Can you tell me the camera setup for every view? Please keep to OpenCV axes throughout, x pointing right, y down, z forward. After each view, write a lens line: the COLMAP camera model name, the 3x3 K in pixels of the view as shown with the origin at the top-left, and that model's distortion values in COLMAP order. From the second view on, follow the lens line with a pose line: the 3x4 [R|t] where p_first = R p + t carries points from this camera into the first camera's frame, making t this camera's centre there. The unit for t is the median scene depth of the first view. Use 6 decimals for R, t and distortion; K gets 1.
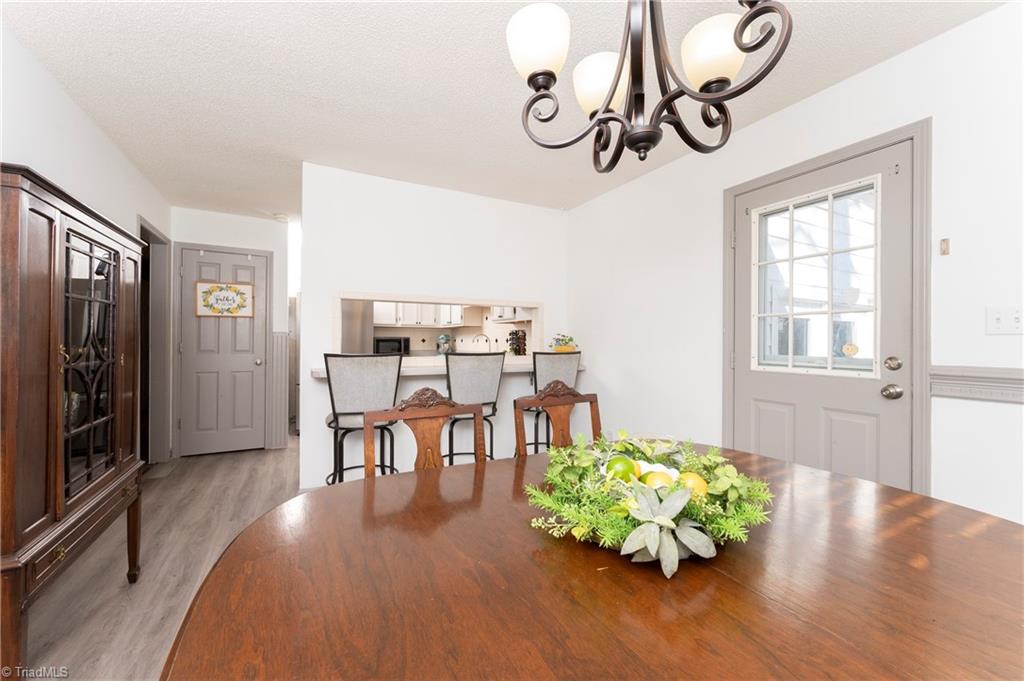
lens RADIAL K [[402.4, 0, 513.1], [0, 402.4, 341.9], [0, 0, 1]] dist [-0.006150, 0.001441]
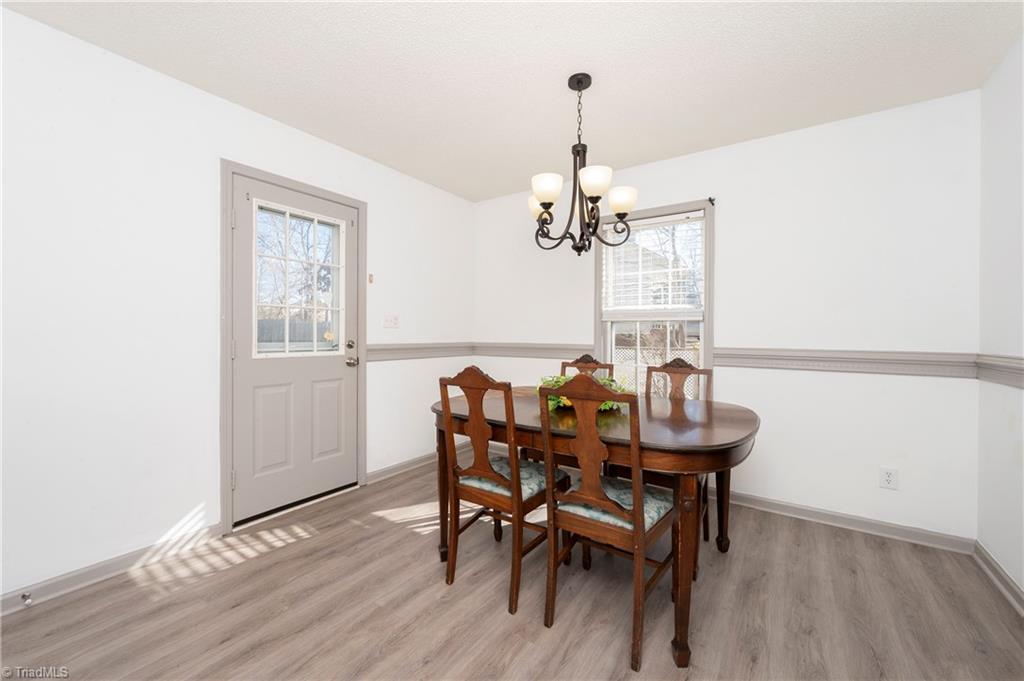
lens RADIAL K [[402.4, 0, 509.6], [0, 402.4, 337.1], [0, 0, 1]] dist [-0.006150, 0.001441]
pose [[-0.444042, -0.015461, 0.895873, -0.750890], [-0.006788, 0.999880, 0.013891, -0.001737], [-0.895980, 0.000087, -0.444094, 1.120366]]
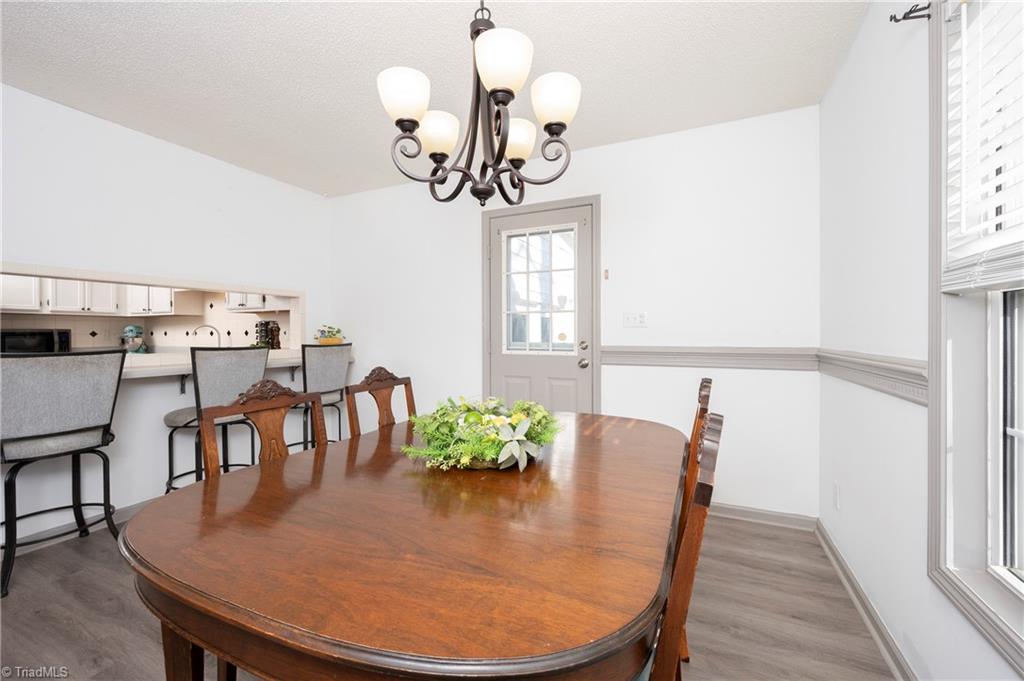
lens RADIAL K [[402.4, 0, 521.2], [0, 402.4, 337.8], [0, 0, 1]] dist [-0.006150, 0.001441]
pose [[0.795819, -0.013244, 0.605390, -0.196402], [0.007240, 0.999897, 0.012358, 0.002142], [-0.605491, -0.005452, 0.795833, -0.104722]]
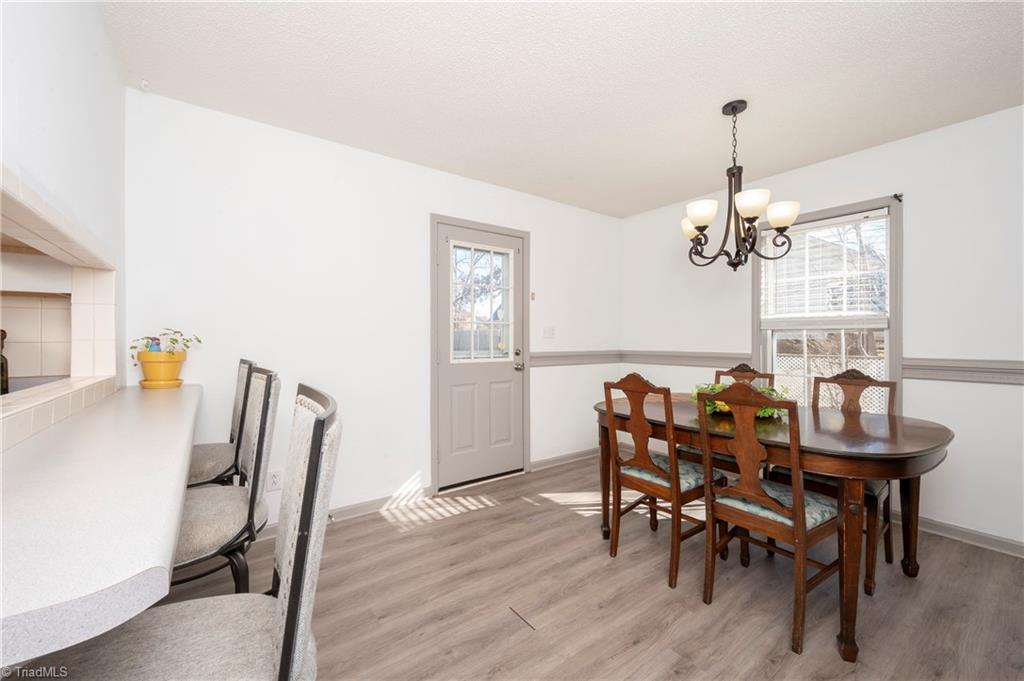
lens RADIAL K [[402.4, 0, 505.0], [0, 402.4, 340.9], [0, 0, 1]] dist [-0.006150, 0.001441]
pose [[-0.115795, -0.010191, 0.993221, -0.921863], [0.002330, 0.999942, 0.010532, -0.020712], [-0.993270, 0.003533, -0.115764, 1.254826]]
